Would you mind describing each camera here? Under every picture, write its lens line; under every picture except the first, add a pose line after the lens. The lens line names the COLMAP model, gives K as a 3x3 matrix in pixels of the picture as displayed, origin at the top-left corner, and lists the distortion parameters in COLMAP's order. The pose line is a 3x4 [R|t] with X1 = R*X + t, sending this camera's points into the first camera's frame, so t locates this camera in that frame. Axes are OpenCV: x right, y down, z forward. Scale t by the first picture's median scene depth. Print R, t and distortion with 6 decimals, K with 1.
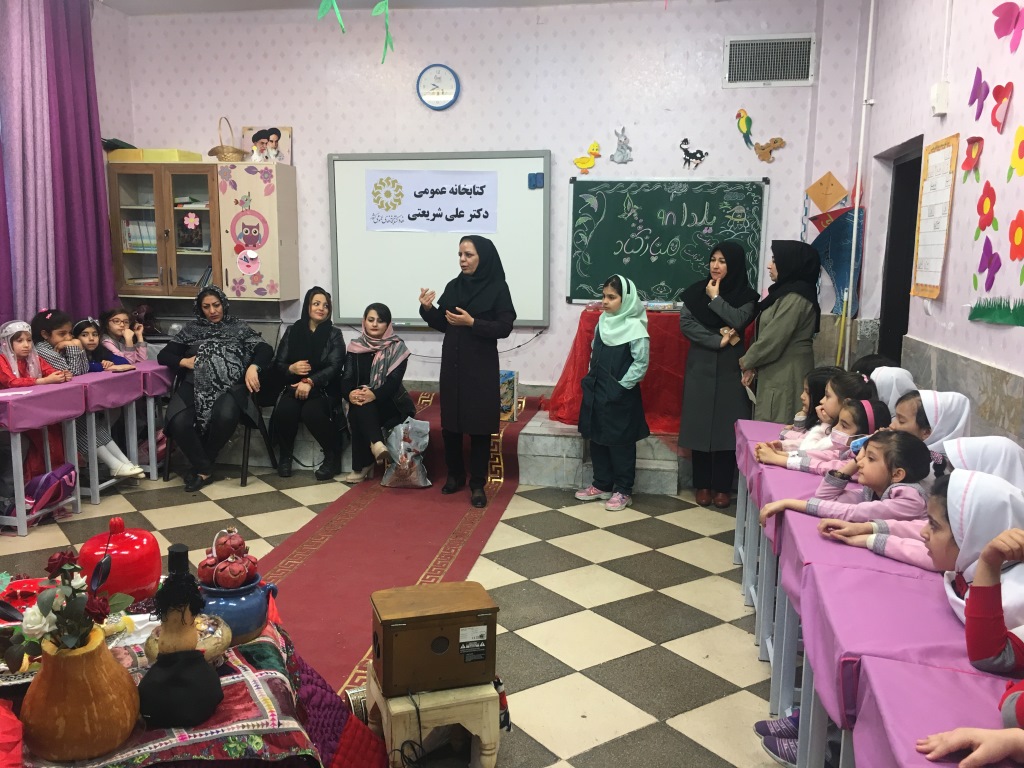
lens RADIAL K [[885.3, 0, 512.0], [0, 885.3, 384.0], [0, 0, 1]] dist [0.083077, -0.104414]
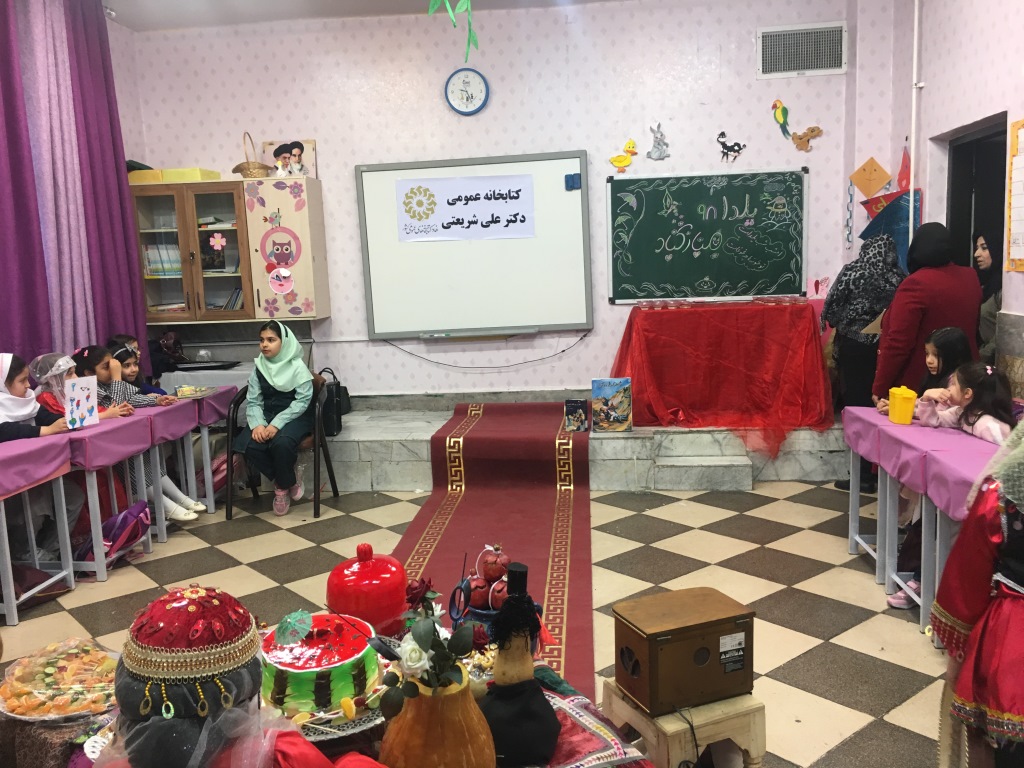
lens RADIAL K [[885.3, 0, 512.0], [0, 885.3, 384.0], [0, 0, 1]] dist [0.083077, -0.104414]
pose [[0.995775, -0.063497, 0.066341, -0.123141], [0.064401, 0.997857, -0.011574, 0.001776], [-0.065464, 0.015797, 0.997730, 0.026476]]
